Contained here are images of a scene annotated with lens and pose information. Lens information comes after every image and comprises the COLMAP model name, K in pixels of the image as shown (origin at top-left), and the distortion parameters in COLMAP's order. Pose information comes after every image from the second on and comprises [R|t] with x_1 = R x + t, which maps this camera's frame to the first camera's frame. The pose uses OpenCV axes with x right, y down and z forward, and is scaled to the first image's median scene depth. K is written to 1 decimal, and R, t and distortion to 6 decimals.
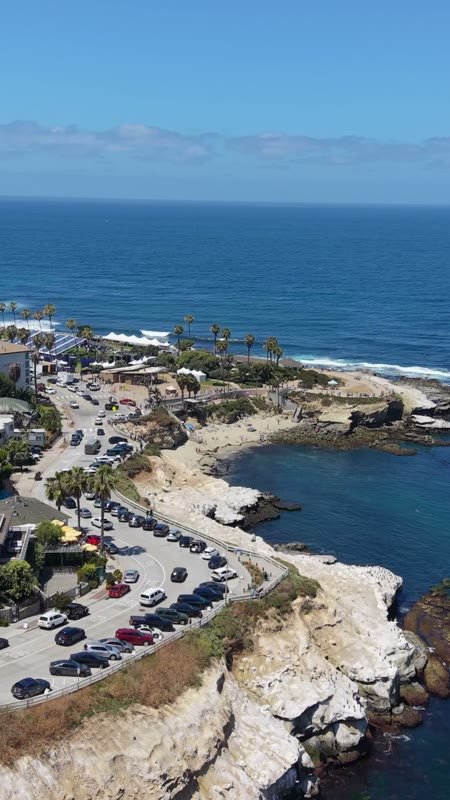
lens RADIAL K [[966.2, 0, 186.6], [0, 966.2, 400.2], [0, 0, 1]] dist [0.185008, -0.002442]
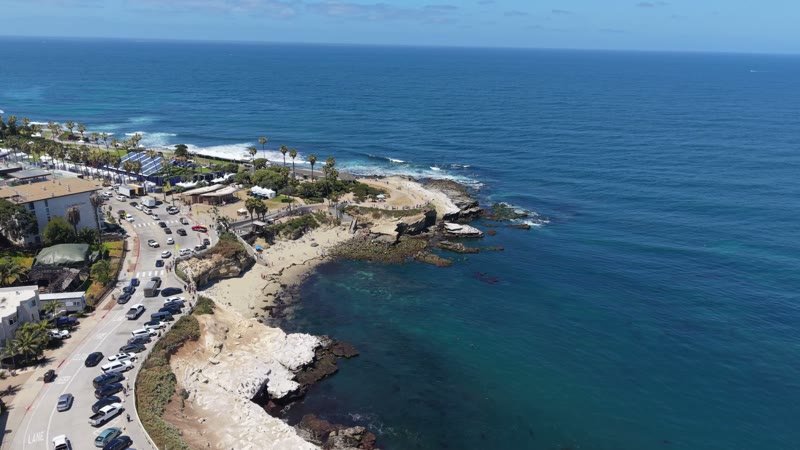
lens RADIAL K [[565.2, 0, 400.0], [0, 565.2, 225.0], [0, 0, 1]] dist [0.001486, -0.002482]
pose [[0.981130, -0.050437, 0.186657, 0.041282], [0.029439, 0.993090, 0.113605, -0.065327], [-0.191097, -0.105967, 0.975834, 0.309058]]
